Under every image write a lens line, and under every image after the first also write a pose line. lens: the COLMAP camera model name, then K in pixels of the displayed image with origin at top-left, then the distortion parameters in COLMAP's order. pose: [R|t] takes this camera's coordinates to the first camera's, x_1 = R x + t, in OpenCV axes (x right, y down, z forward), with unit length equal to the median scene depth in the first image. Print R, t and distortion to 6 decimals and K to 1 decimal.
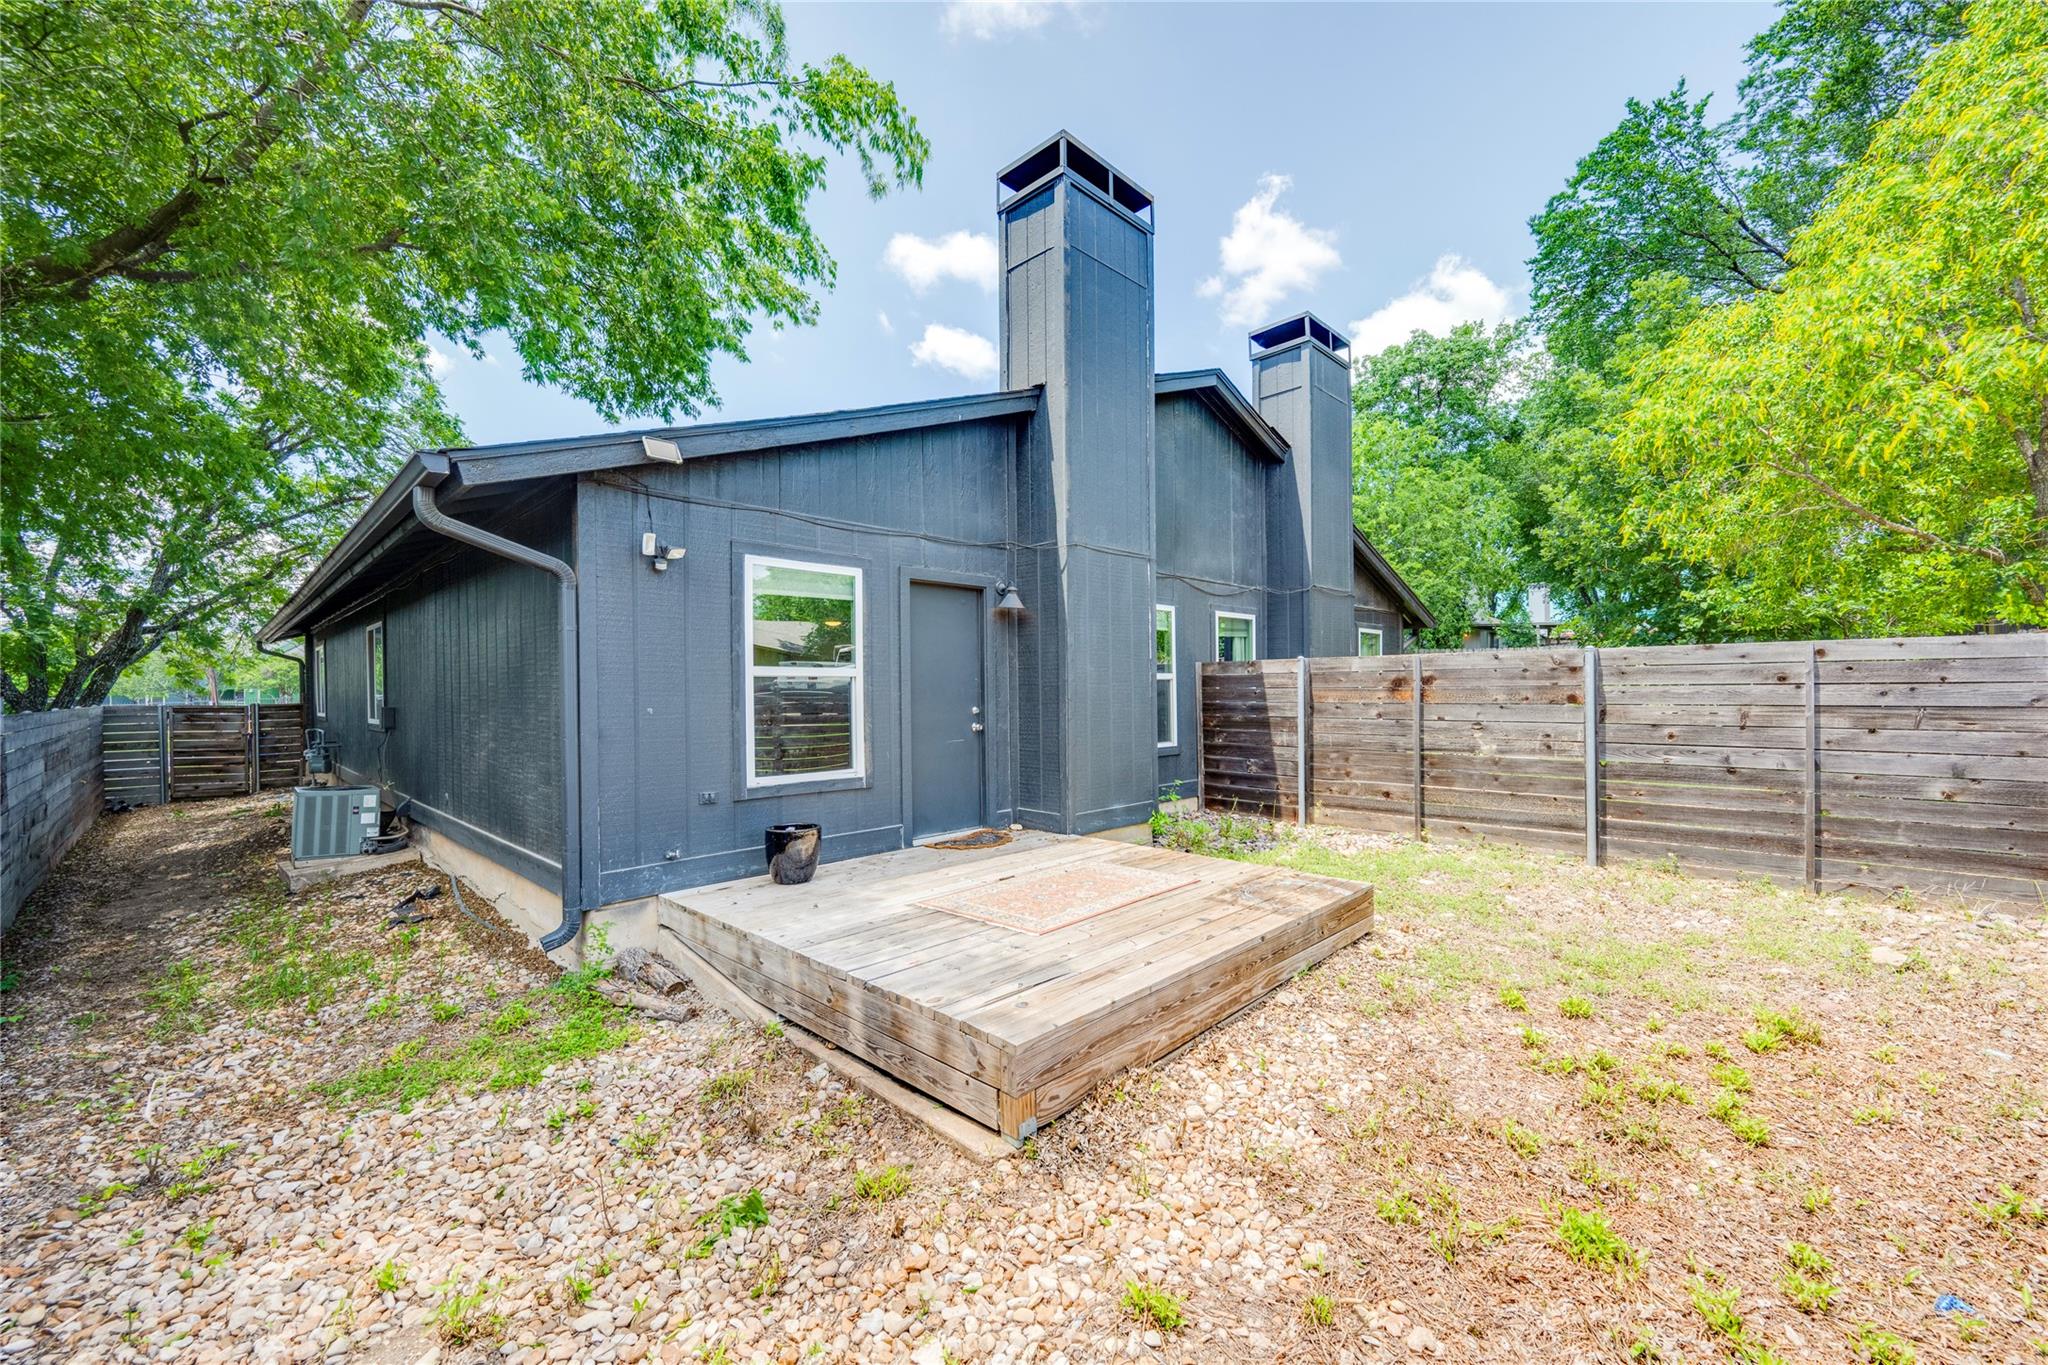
lens RADIAL K [[806.4, 0, 1027.9], [0, 806.4, 690.8], [0, 0, 1]] dist [-0.002767, -0.000406]
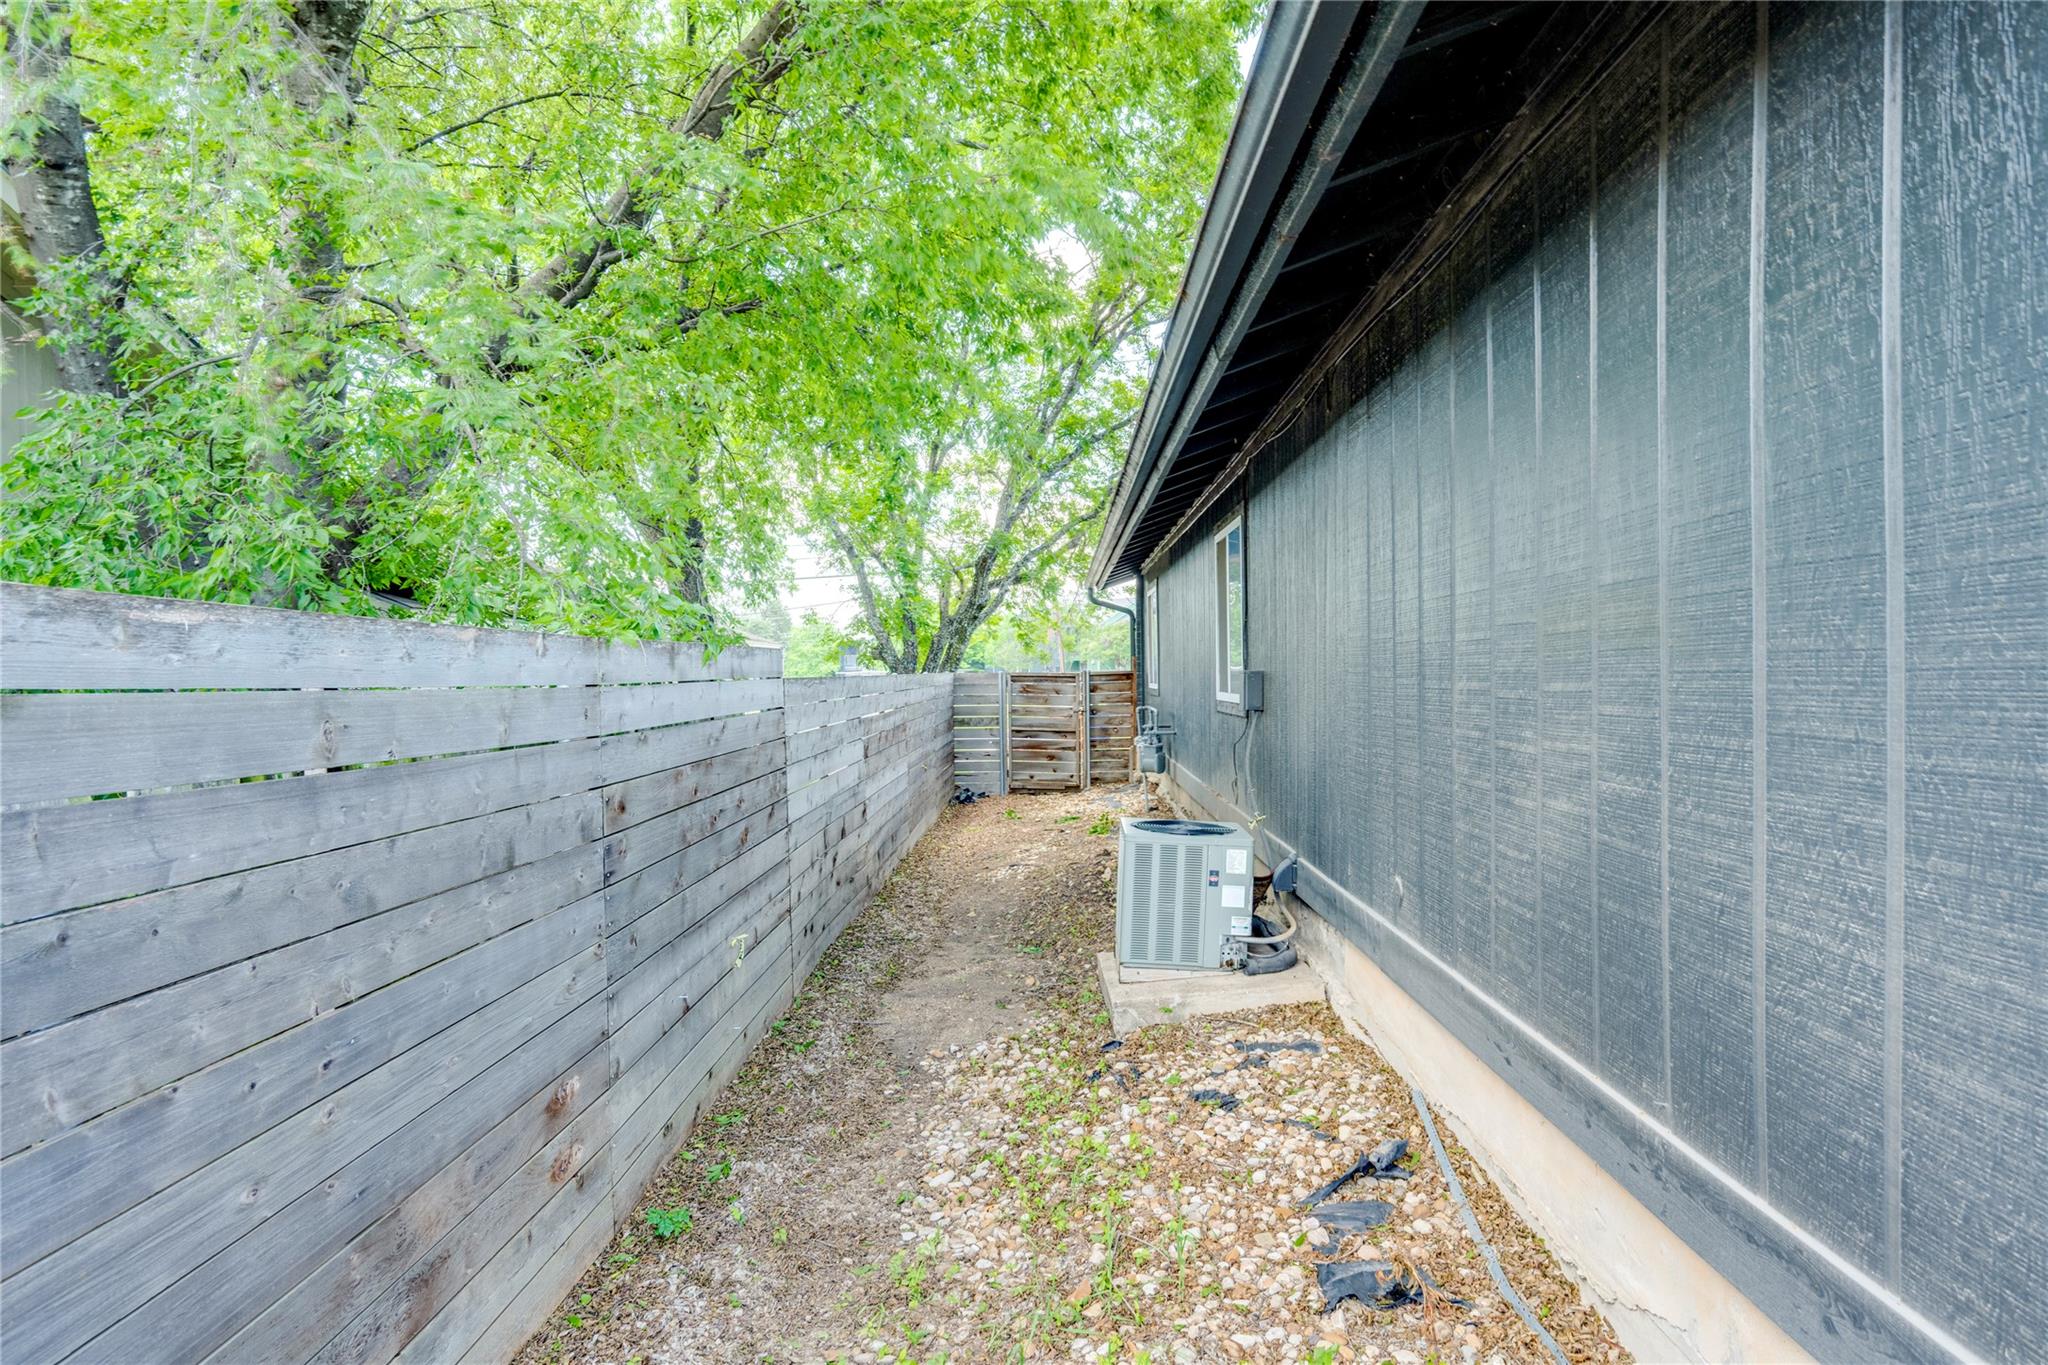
lens RADIAL K [[885.3, 0, 1048.4], [0, 885.3, 716.7], [0, 0, 1]] dist [-0.001205, -0.000324]
pose [[0.675154, 0.035532, -0.736821, -0.394578], [0.004822, 0.998605, 0.052574, 0.016135], [0.737661, -0.039049, 0.674041, 0.438432]]
